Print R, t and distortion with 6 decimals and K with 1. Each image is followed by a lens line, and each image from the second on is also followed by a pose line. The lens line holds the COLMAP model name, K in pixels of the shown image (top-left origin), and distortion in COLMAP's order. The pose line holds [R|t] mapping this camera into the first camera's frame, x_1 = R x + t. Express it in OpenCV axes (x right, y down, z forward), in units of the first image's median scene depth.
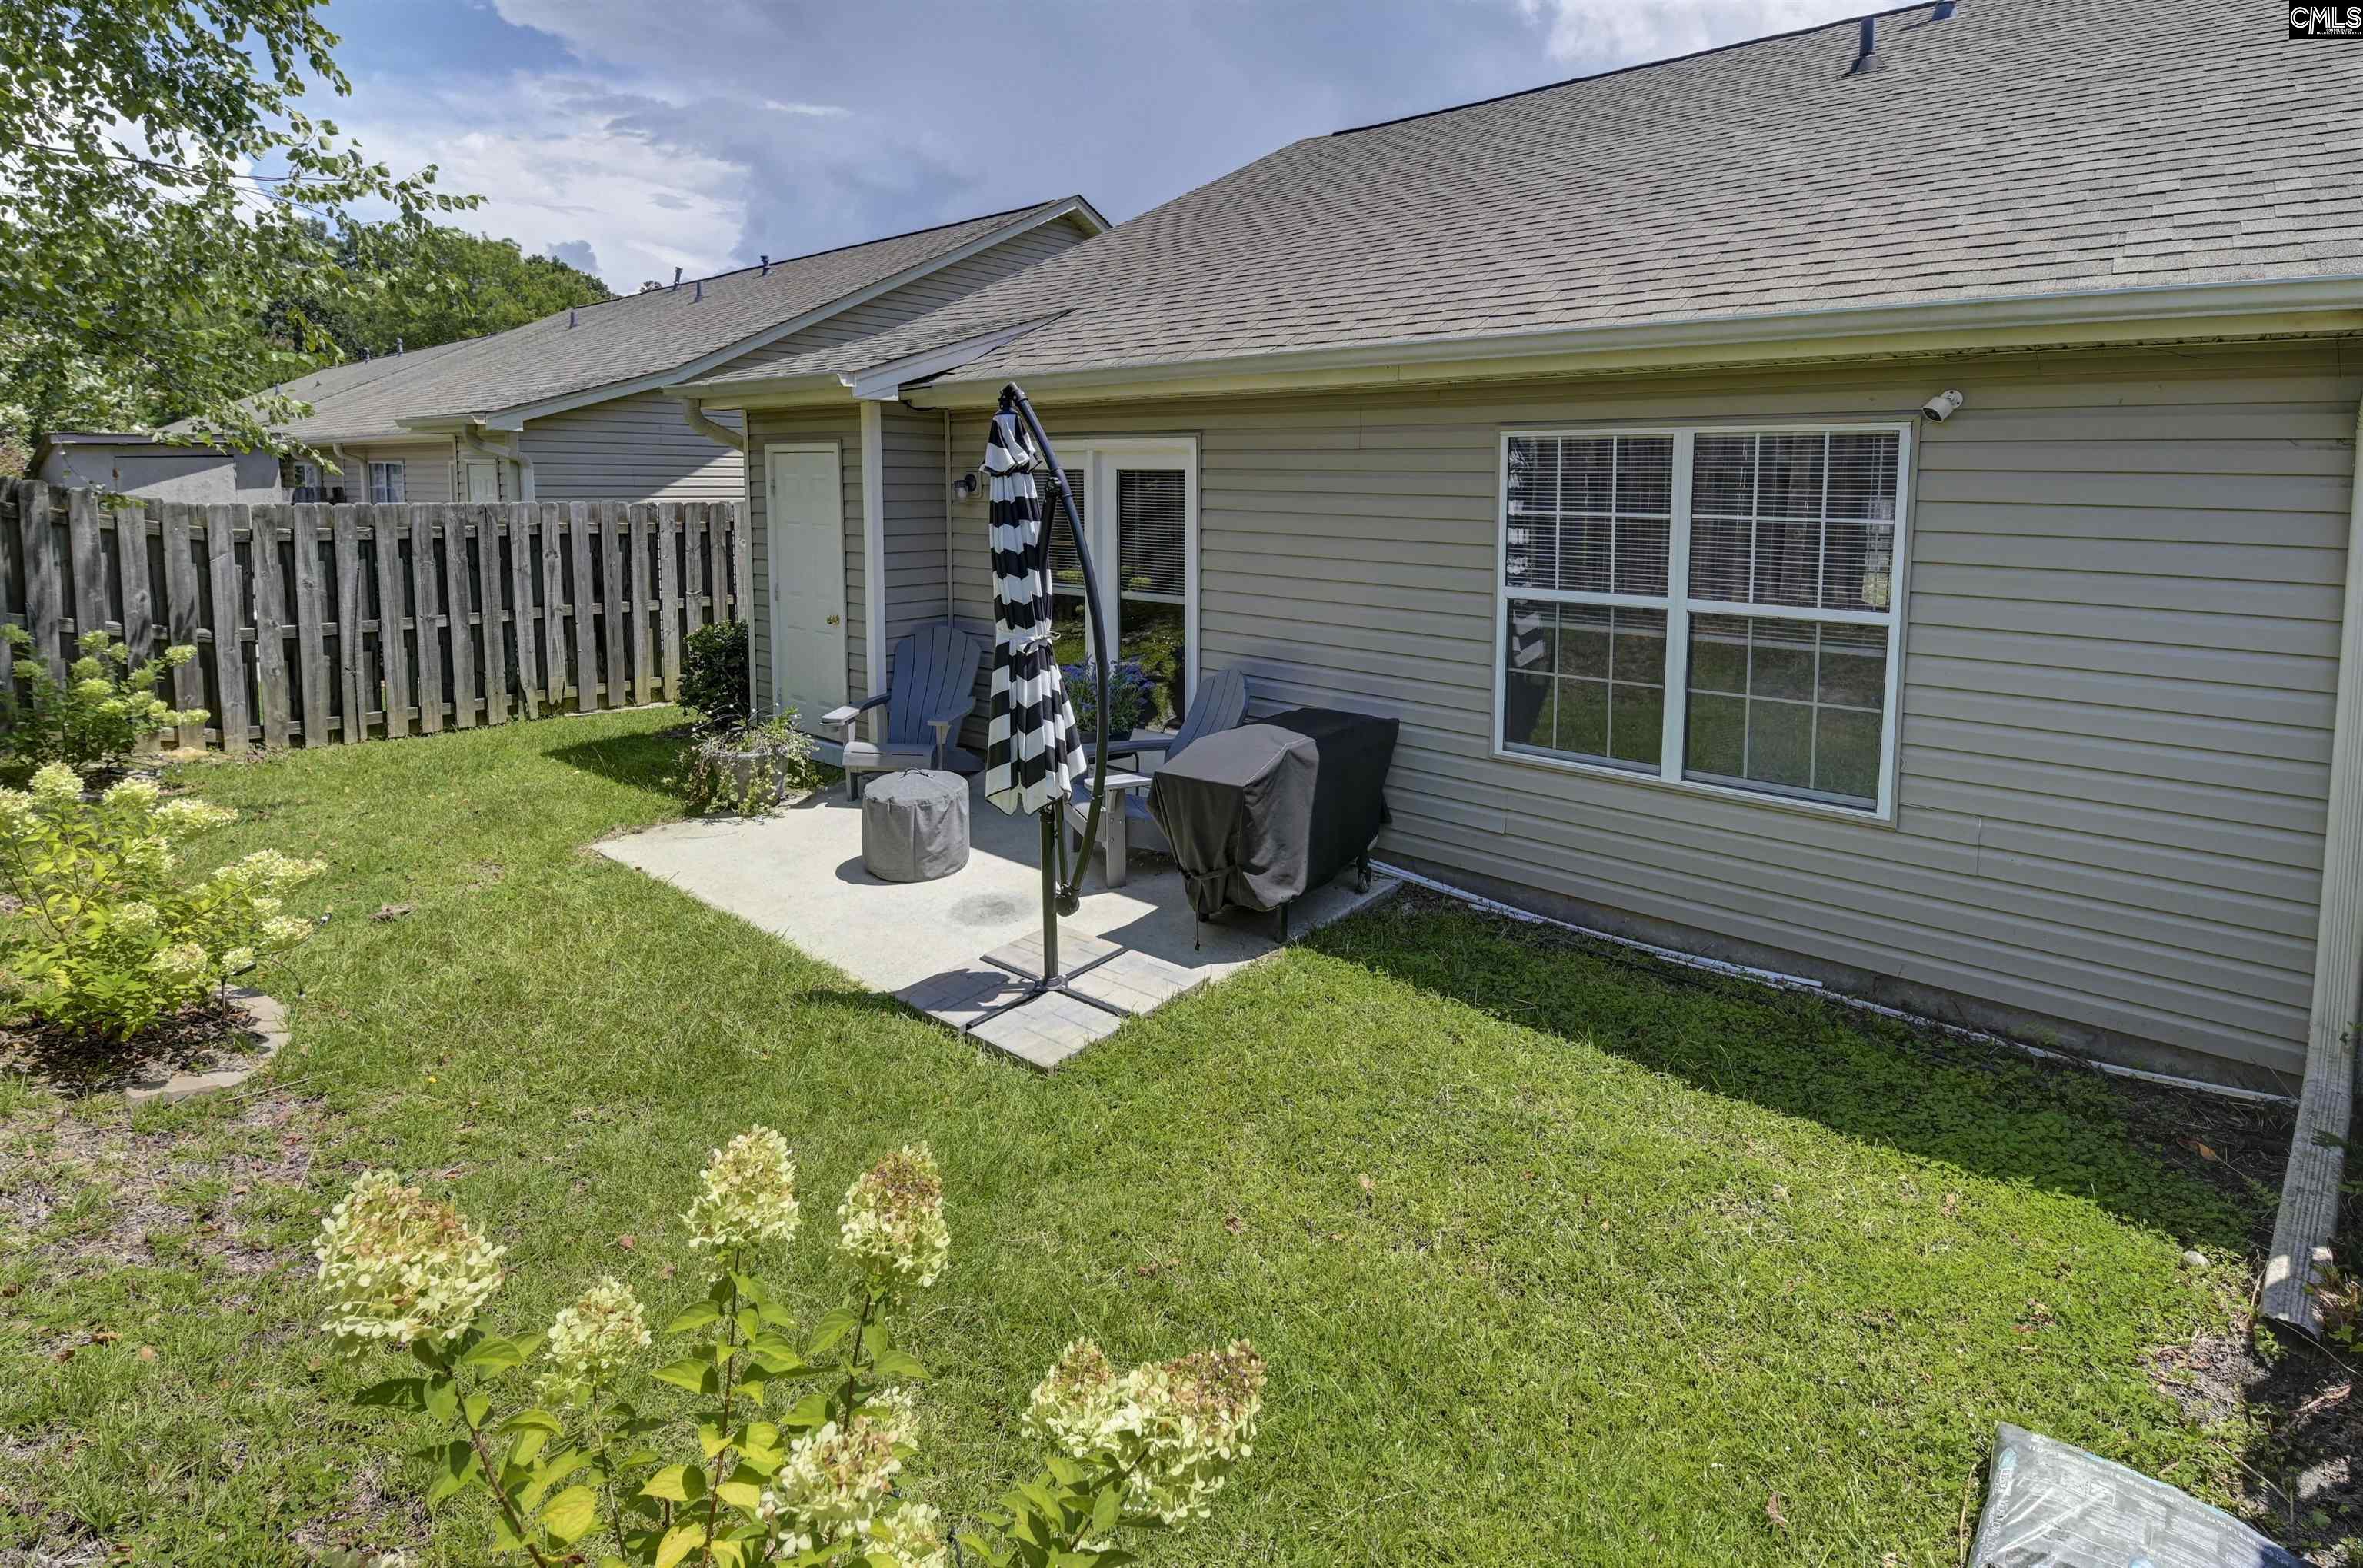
lens RADIAL K [[1100.2, 0, 1181.5], [0, 1100.2, 784.0], [0, 0, 1]] dist [0.000017, 0.000042]
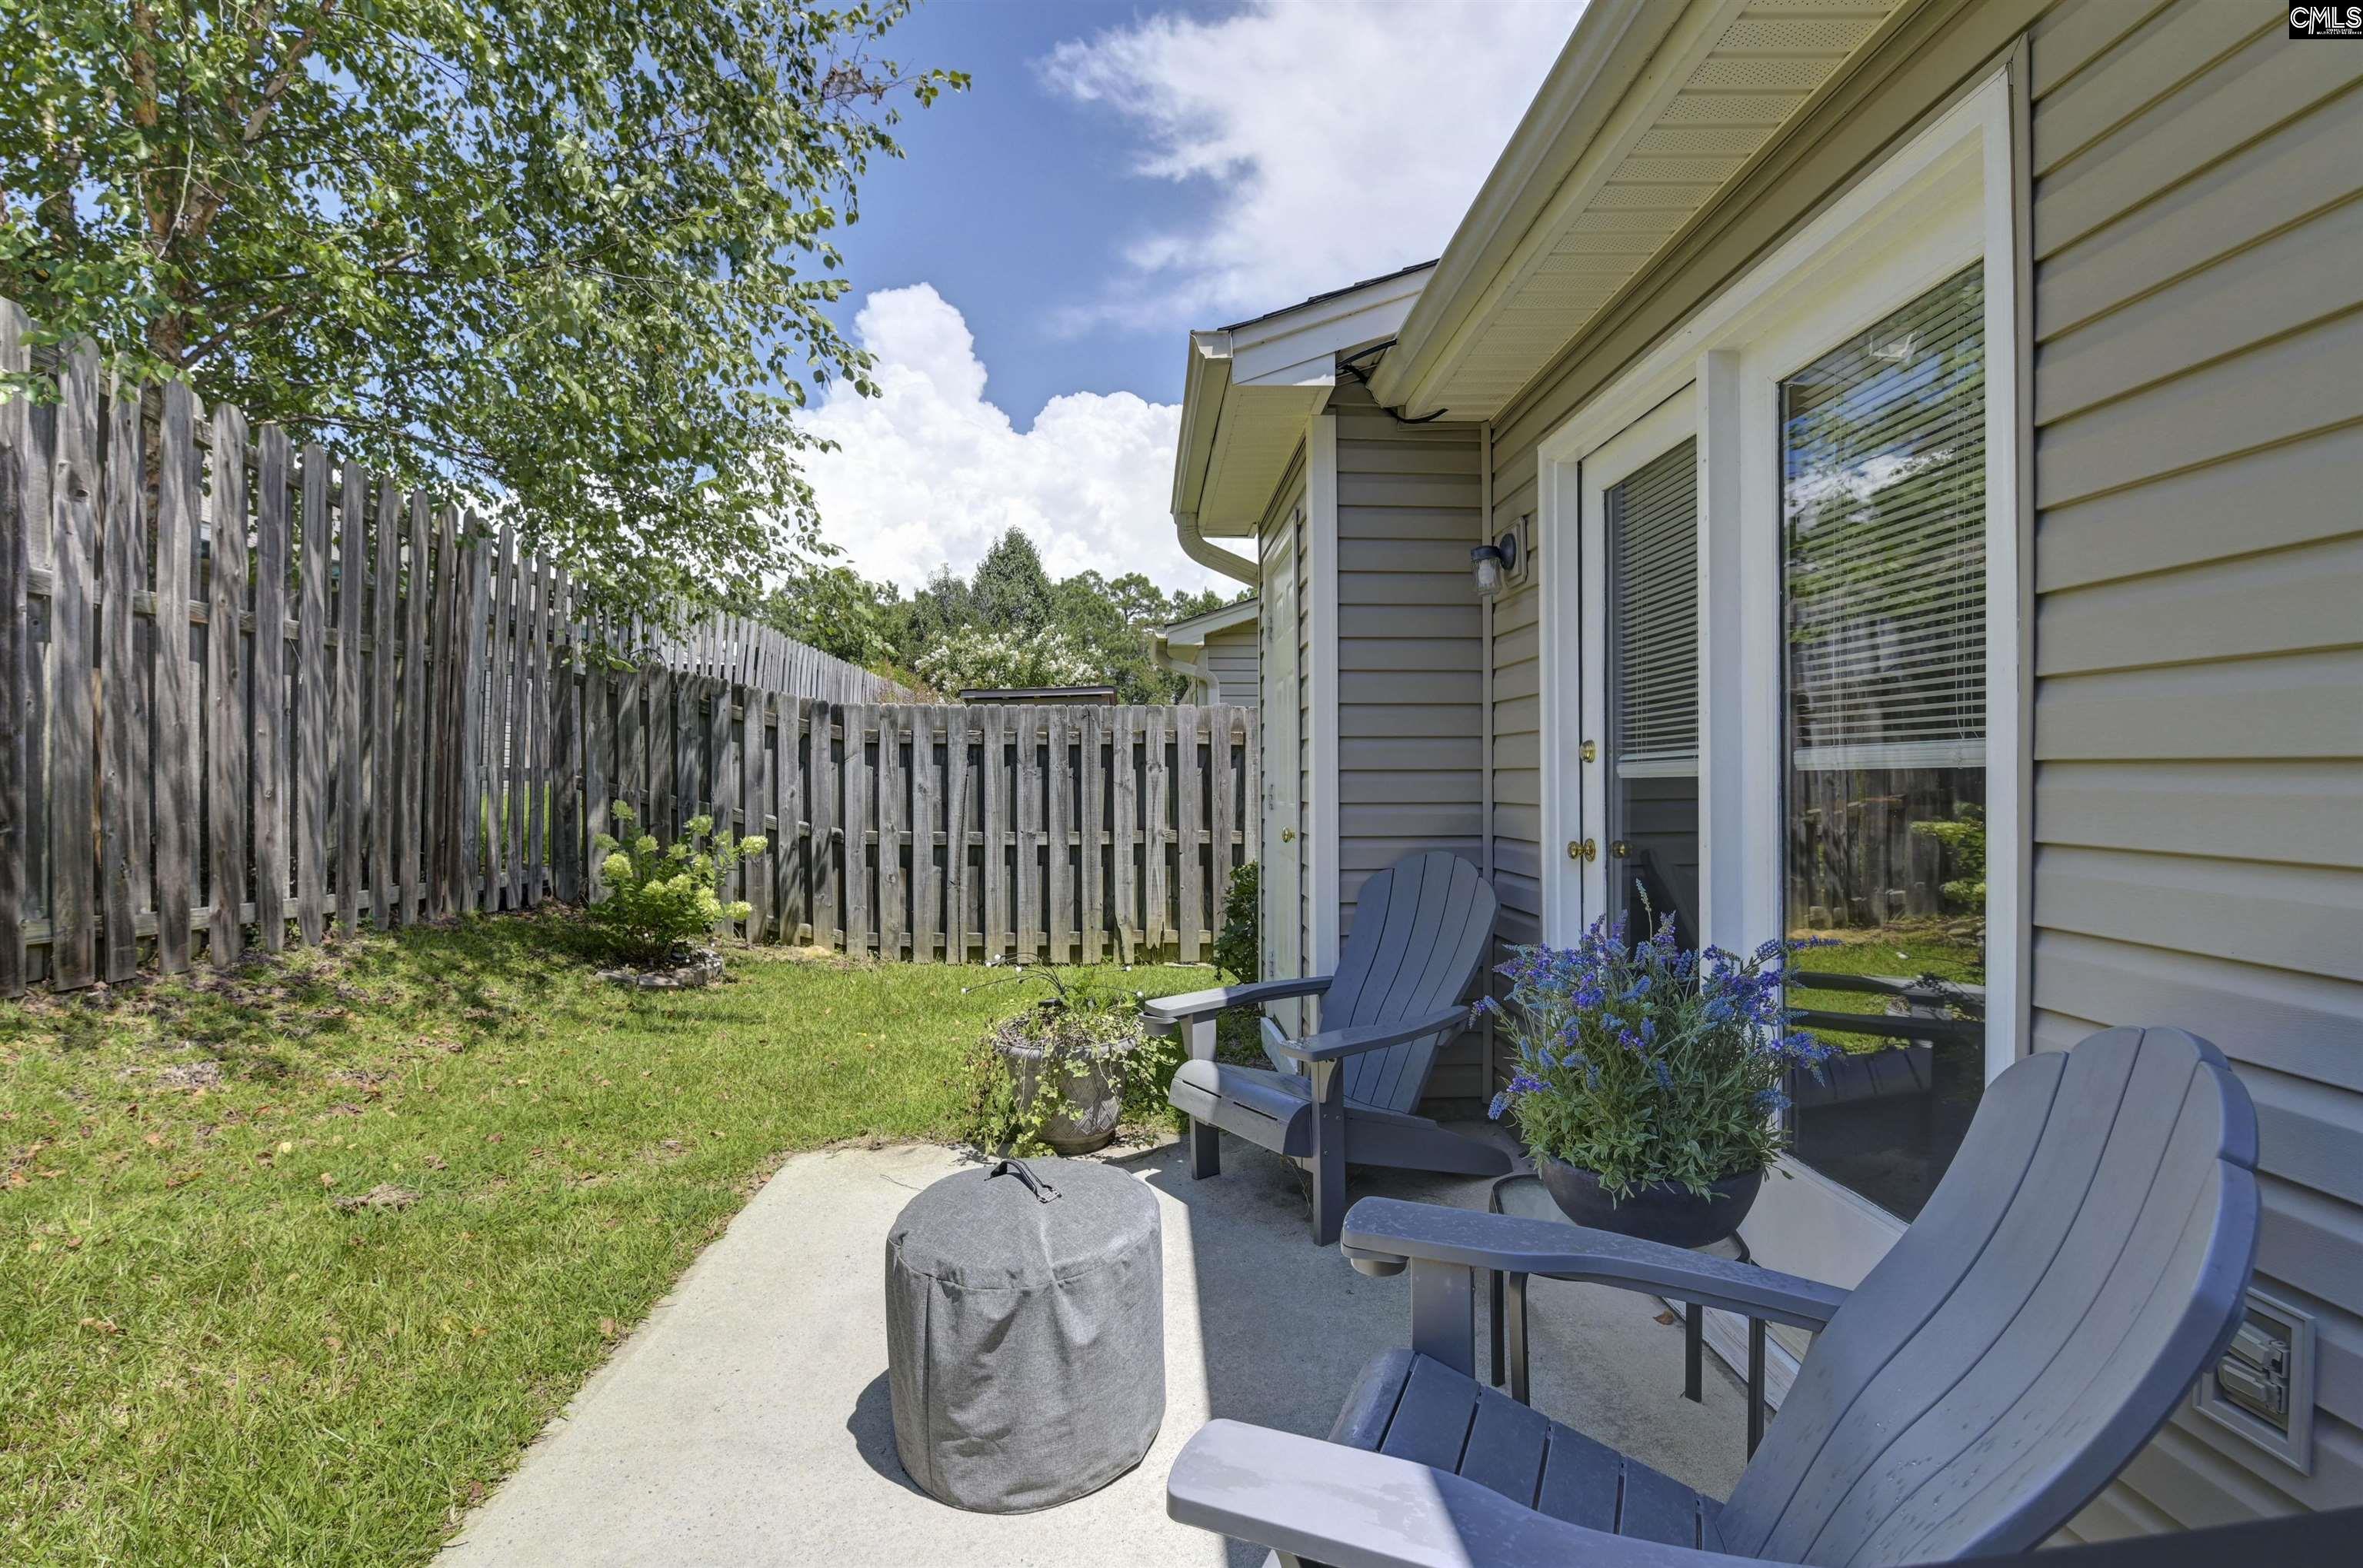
lens RADIAL K [[1100.2, 0, 1181.5], [0, 1100.2, 784.0], [0, 0, 1]] dist [0.000017, 0.000042]
pose [[0.697041, 0.000089, -0.717031, 0.039506], [-0.188349, 0.964906, -0.182978, -0.050348], [0.691852, 0.262595, 0.672596, 0.479020]]
